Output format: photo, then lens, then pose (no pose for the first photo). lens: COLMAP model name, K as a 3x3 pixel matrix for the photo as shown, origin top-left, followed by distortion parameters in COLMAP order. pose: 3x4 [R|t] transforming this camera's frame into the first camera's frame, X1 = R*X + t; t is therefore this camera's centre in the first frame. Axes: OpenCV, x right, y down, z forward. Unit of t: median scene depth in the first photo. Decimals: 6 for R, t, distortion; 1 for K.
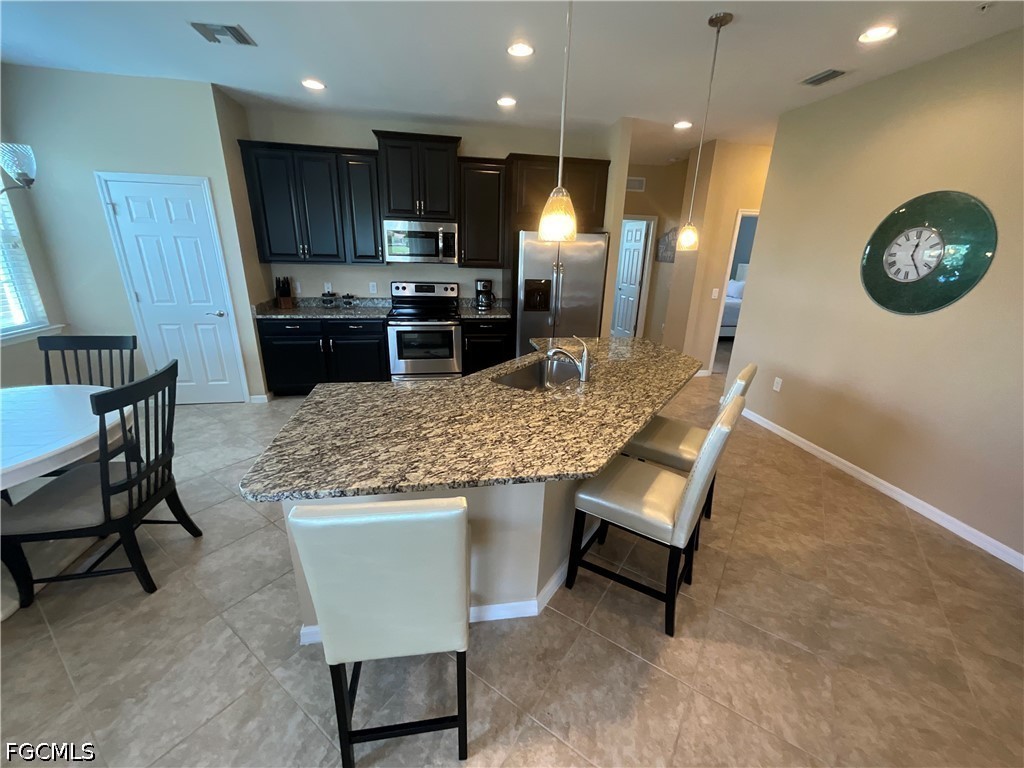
lens RADIAL K [[413.0, 0, 512.0], [0, 413.0, 384.0], [0, 0, 1]] dist [0.000932, -0.000079]
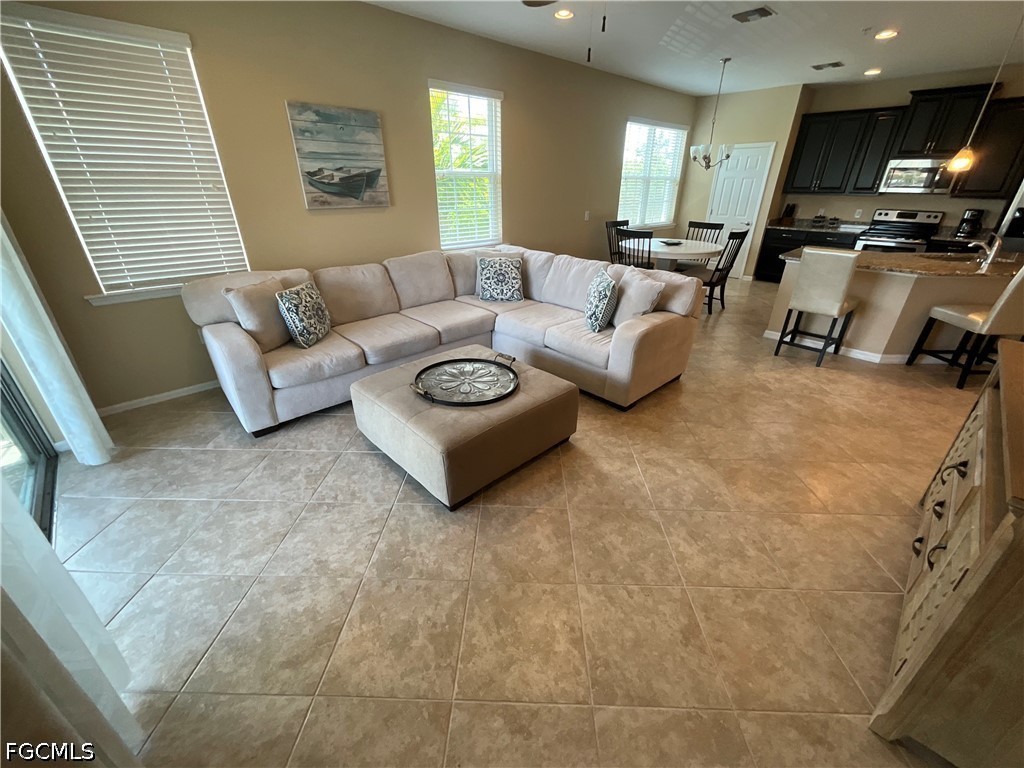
lens RADIAL K [[413.0, 0, 512.0], [0, 413.0, 384.0], [0, 0, 1]] dist [0.000932, -0.000079]
pose [[0.548592, 0.347306, -0.760543, 0.597532], [-0.255617, 0.935757, 0.242937, 0.566555], [0.796057, 0.061134, 0.602126, -1.543530]]
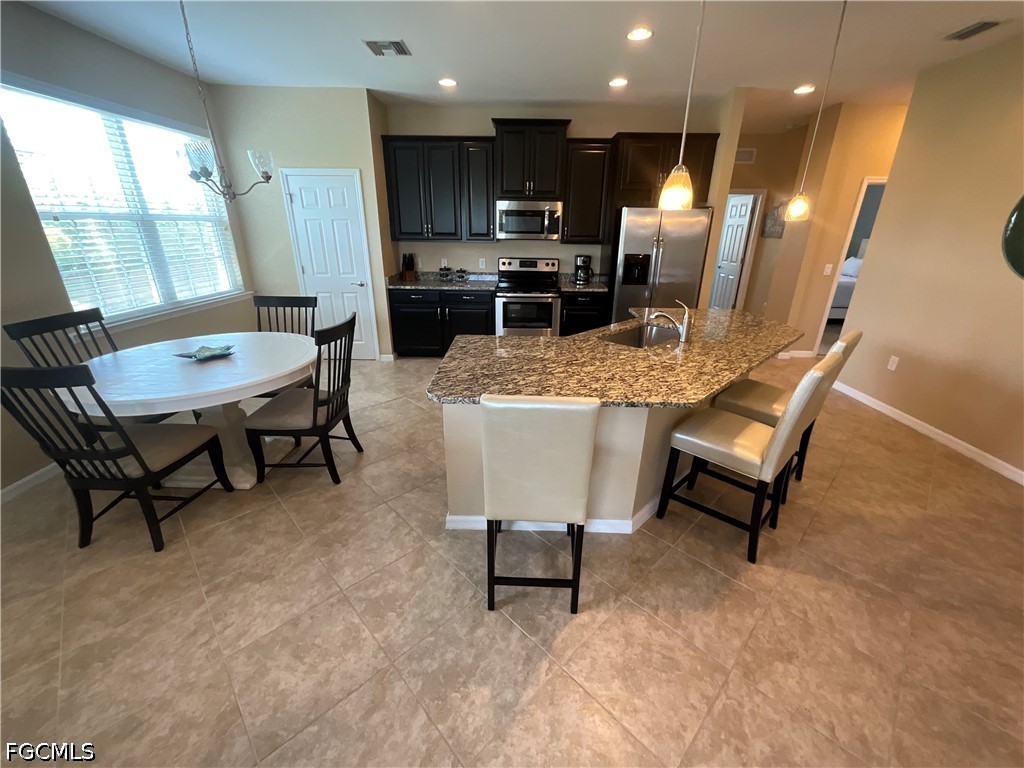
lens RADIAL K [[413.0, 0, 512.0], [0, 413.0, 384.0], [0, 0, 1]] dist [0.000932, -0.000079]
pose [[0.980463, 0.053478, -0.189296, -0.067301], [-0.045790, 0.997948, 0.044756, 0.086975], [0.191301, -0.035214, 0.980899, -0.198386]]
